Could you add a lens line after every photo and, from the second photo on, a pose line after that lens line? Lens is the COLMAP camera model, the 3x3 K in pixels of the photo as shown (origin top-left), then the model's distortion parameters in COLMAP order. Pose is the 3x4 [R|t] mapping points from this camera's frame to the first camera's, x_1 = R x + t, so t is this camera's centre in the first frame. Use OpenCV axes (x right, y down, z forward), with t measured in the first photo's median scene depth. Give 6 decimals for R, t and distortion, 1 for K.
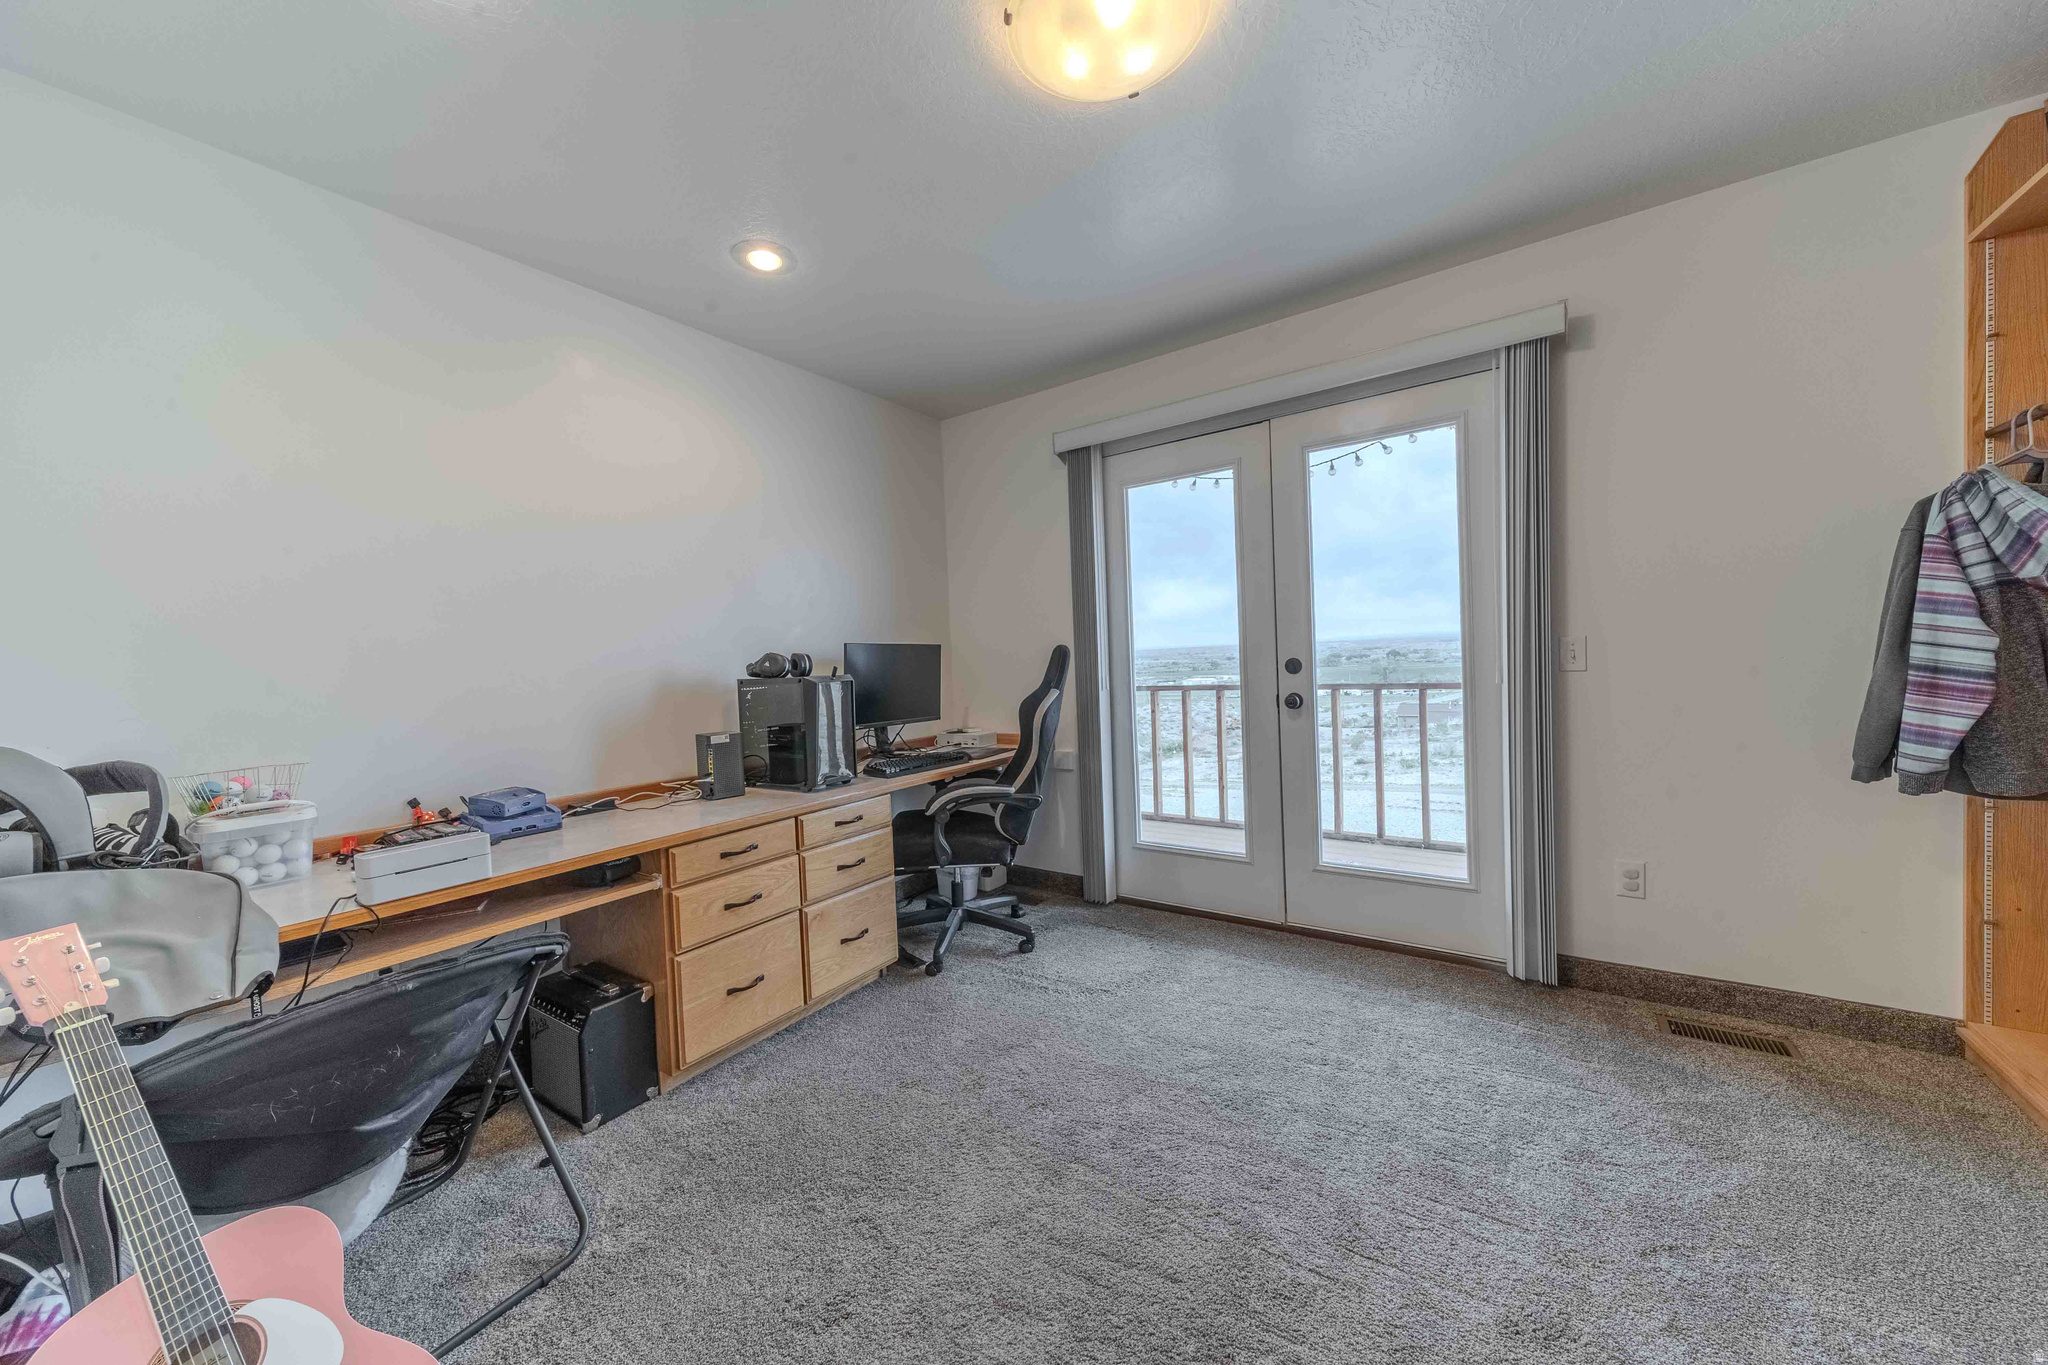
lens RADIAL K [[718.3, 0, 1018.6], [0, 718.3, 677.6], [0, 0, 1]] dist [0.020314, -0.005777]
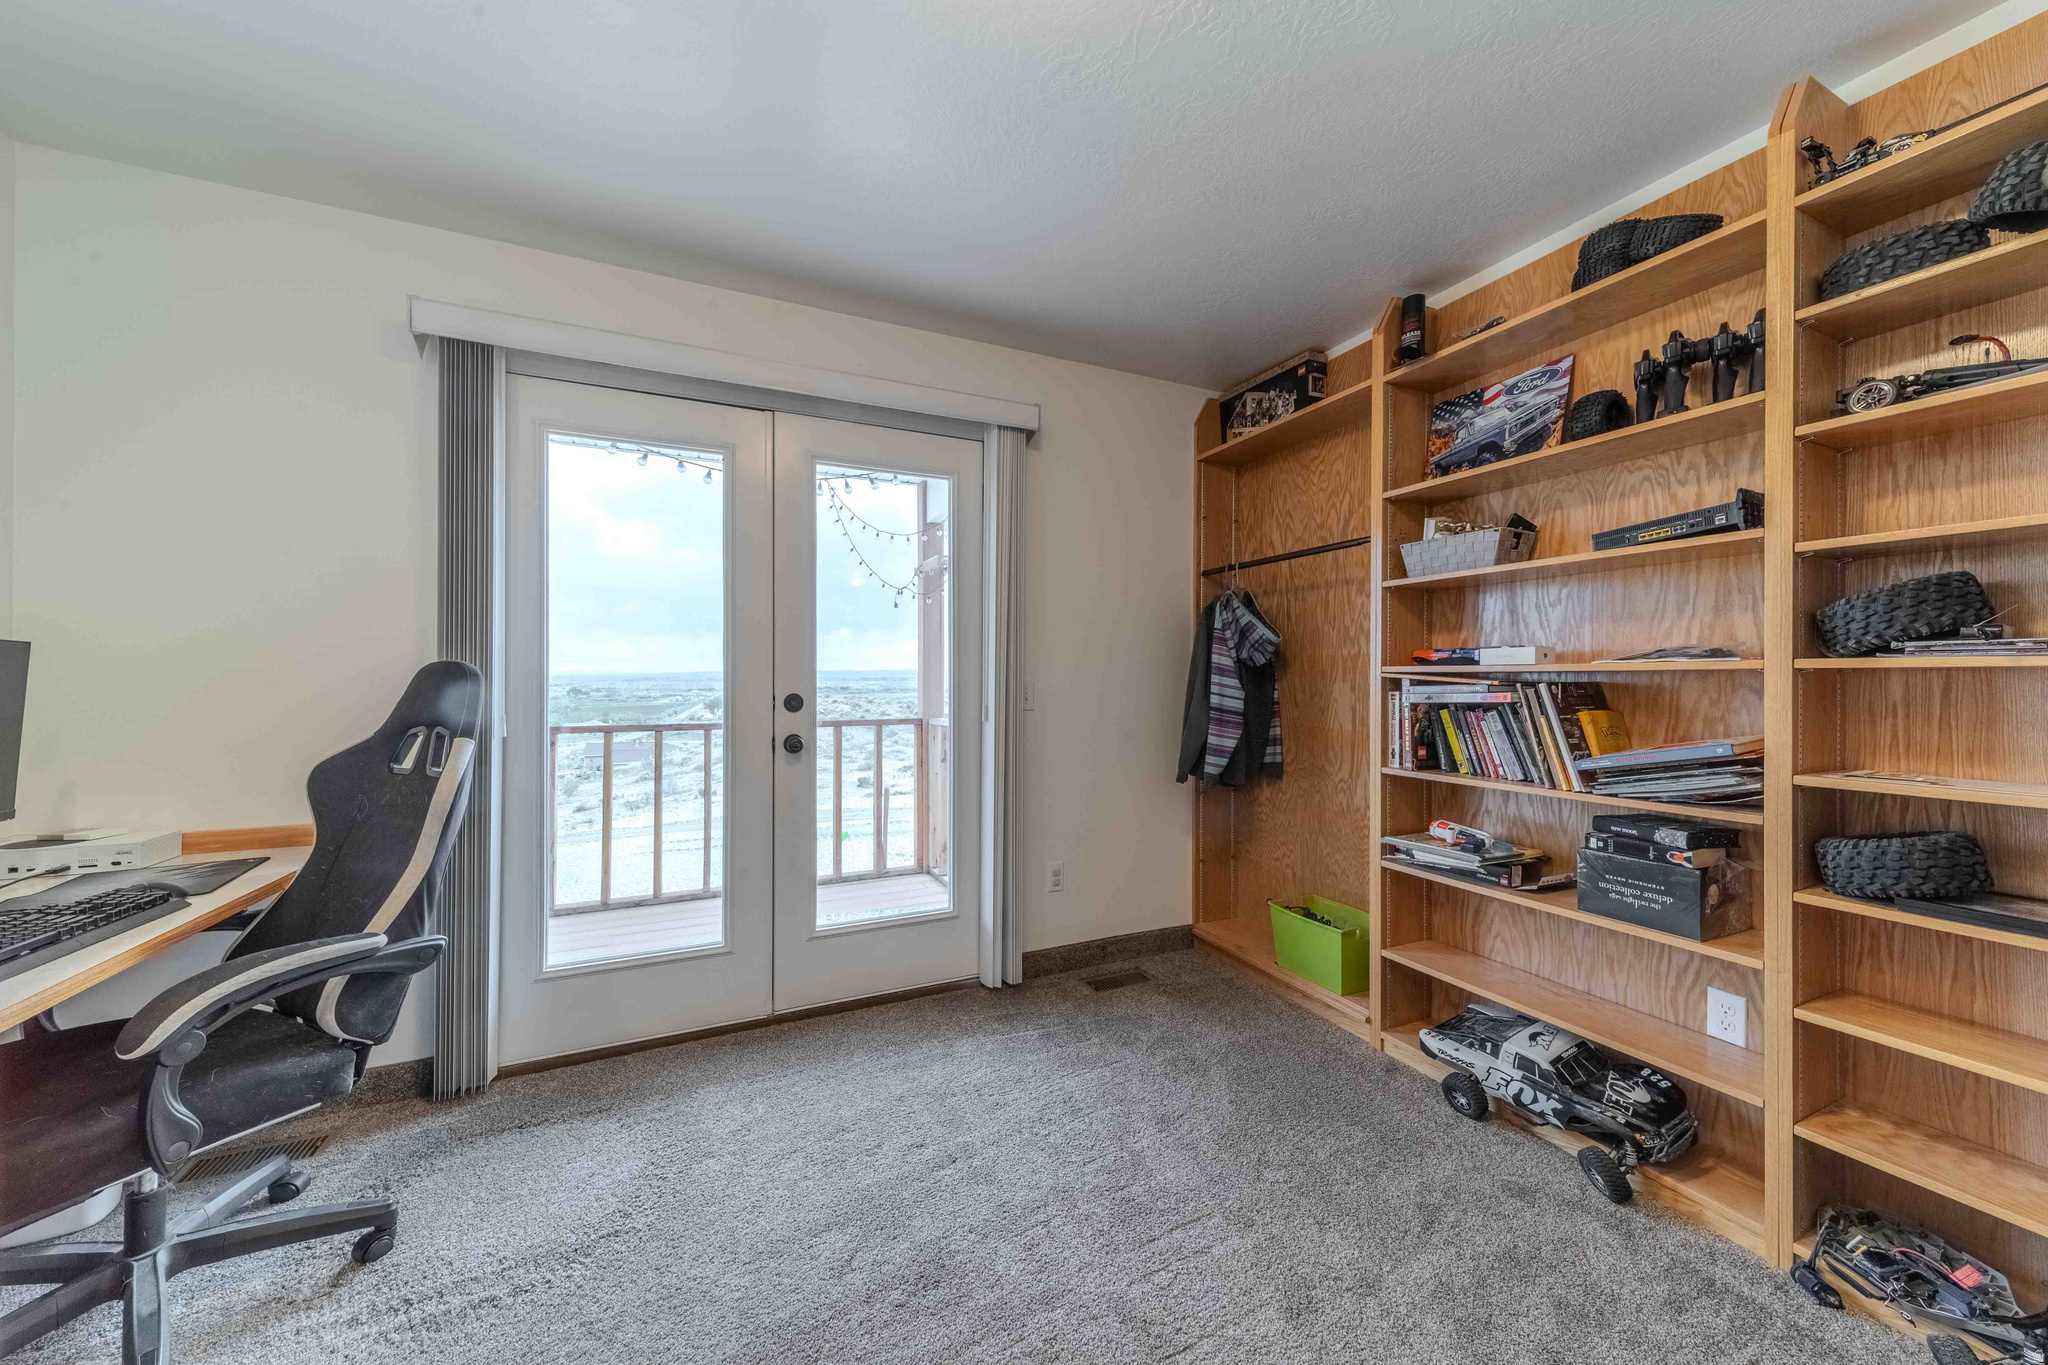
lens RADIAL K [[718.3, 0, 1018.6], [0, 718.3, 677.6], [0, 0, 1]] dist [0.020314, -0.005777]
pose [[0.514320, 0.043623, 0.856488, -0.228514], [0.002809, 0.998614, -0.052549, -0.000392], [-0.857594, 0.029433, 0.513484, 0.347079]]
